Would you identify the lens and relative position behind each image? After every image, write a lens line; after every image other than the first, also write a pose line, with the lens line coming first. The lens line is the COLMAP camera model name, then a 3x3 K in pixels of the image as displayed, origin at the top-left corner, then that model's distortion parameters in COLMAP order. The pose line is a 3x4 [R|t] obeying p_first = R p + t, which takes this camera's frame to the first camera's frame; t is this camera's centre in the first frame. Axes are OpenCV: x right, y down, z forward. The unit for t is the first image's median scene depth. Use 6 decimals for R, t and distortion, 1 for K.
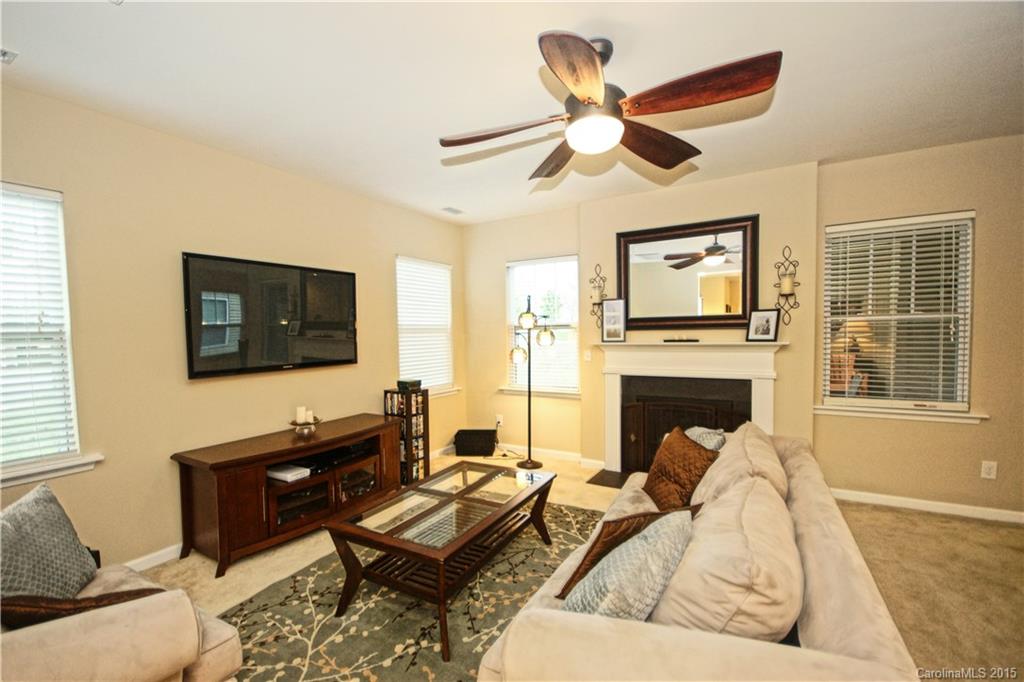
lens RADIAL K [[447.3, 0, 502.2], [0, 447.3, 351.1], [0, 0, 1]] dist [-0.004116, -0.000861]
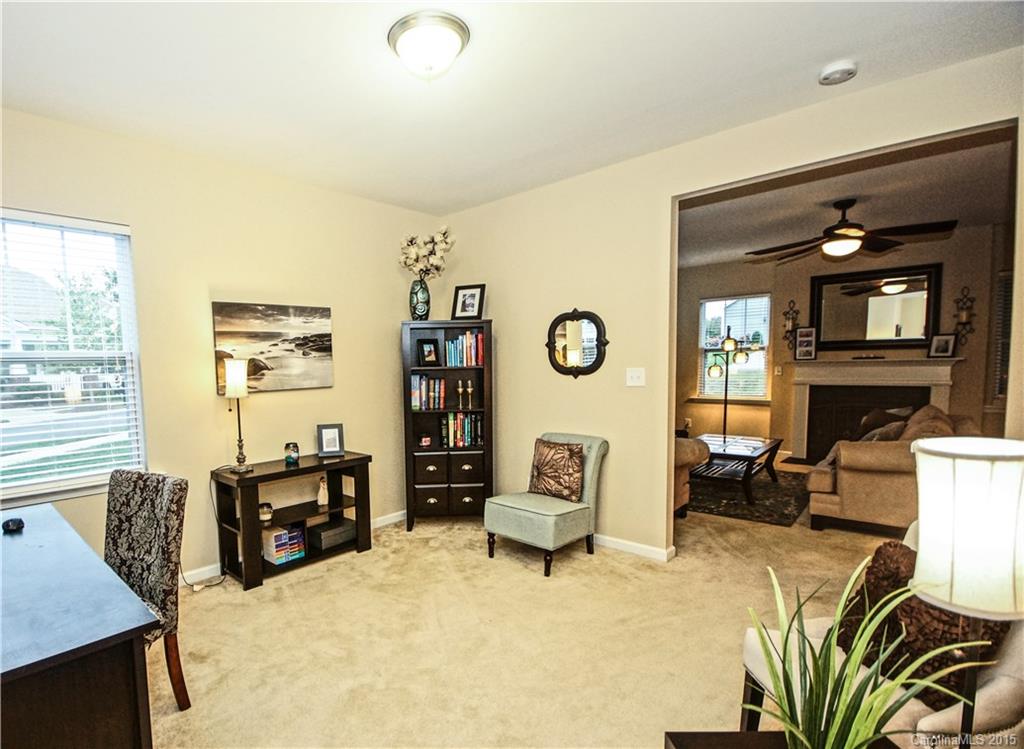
lens RADIAL K [[507.2, 0, 429.9], [0, 507.2, 402.4], [0, 0, 1]] dist [-0.002722, -0.003770]
pose [[0.967623, 0.012779, -0.252075, -0.455727], [-0.002344, 0.999129, 0.041655, 0.046553], [0.252388, -0.039715, 0.966811, -0.749898]]
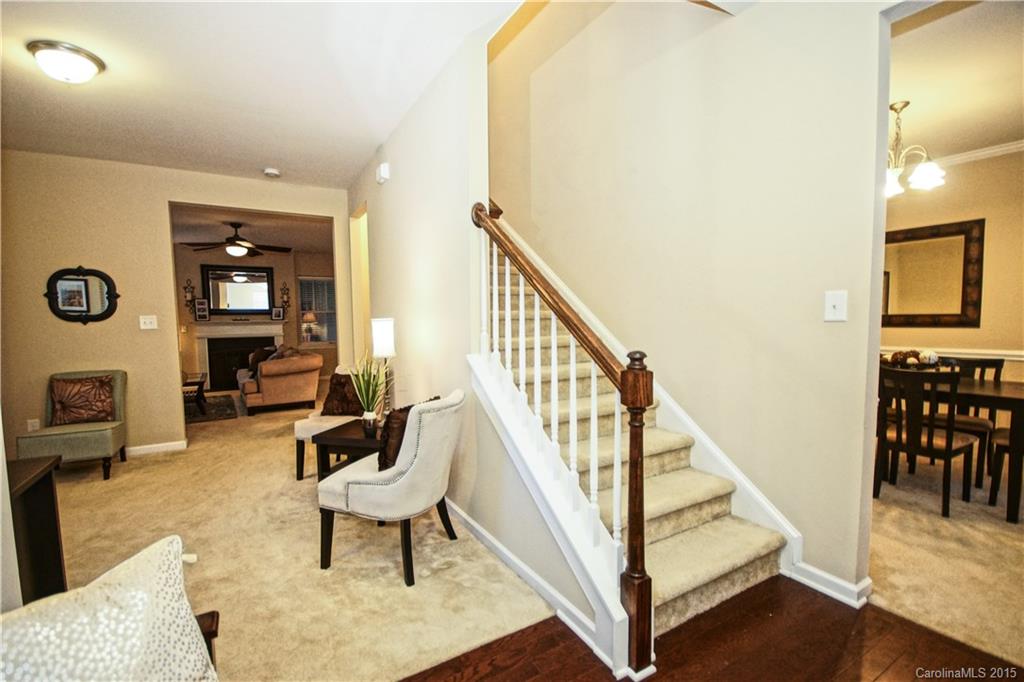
lens RADIAL K [[447.3, 0, 507.3], [0, 447.3, 350.5], [0, 0, 1]] dist [-0.004116, -0.000861]
pose [[0.447810, -0.047411, 0.892871, -0.897590], [0.047876, 0.998432, 0.029004, 0.114243], [-0.892846, 0.029759, 0.449378, -1.043778]]
